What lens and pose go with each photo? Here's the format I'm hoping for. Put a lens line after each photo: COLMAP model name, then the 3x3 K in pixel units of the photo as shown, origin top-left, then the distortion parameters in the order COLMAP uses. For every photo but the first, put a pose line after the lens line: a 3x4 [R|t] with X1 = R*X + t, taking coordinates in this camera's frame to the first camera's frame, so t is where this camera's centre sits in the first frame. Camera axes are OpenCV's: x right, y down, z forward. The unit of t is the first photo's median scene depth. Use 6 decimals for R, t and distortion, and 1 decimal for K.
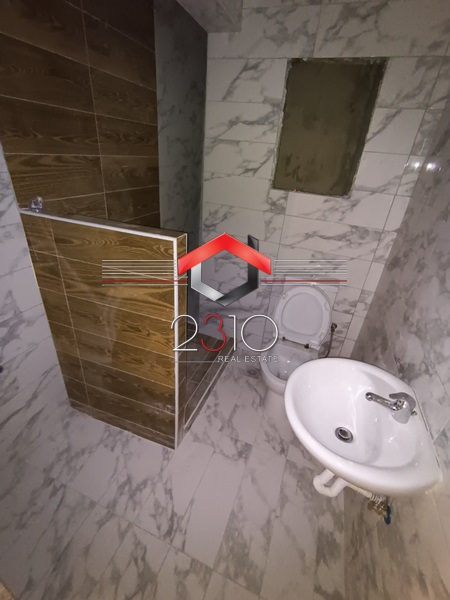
lens RADIAL K [[274.6, 0, 226.8], [0, 274.6, 300.8], [0, 0, 1]] dist [-0.002193, 0.002590]
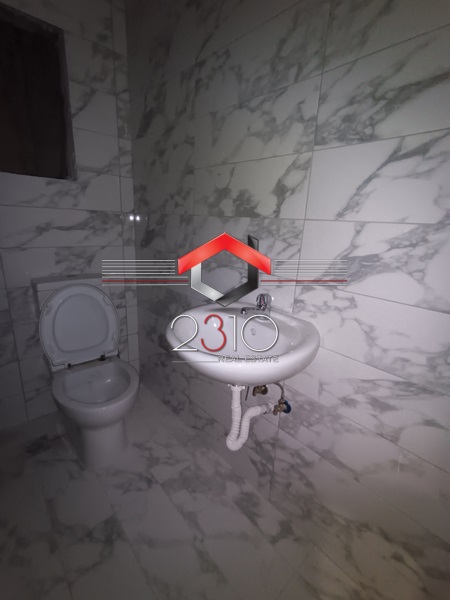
lens RADIAL K [[274.6, 0, 224.6], [0, 274.6, 301.8], [0, 0, 1]] dist [-0.002193, 0.002590]
pose [[0.447545, -0.298995, 0.842796, -0.196330], [0.416401, 0.903721, 0.099490, 0.091775], [-0.791400, 0.306415, 0.528958, 0.251928]]
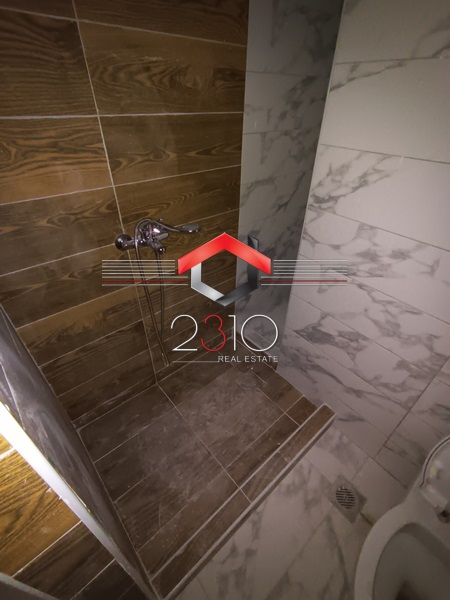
lens RADIAL K [[274.6, 0, 227.0], [0, 274.6, 298.5], [0, 0, 1]] dist [-0.002193, 0.002590]
pose [[0.878675, 0.231216, -0.417695, 0.032989], [-0.183288, 0.971228, 0.152056, -0.180981], [0.440835, -0.057049, 0.895773, 0.602078]]
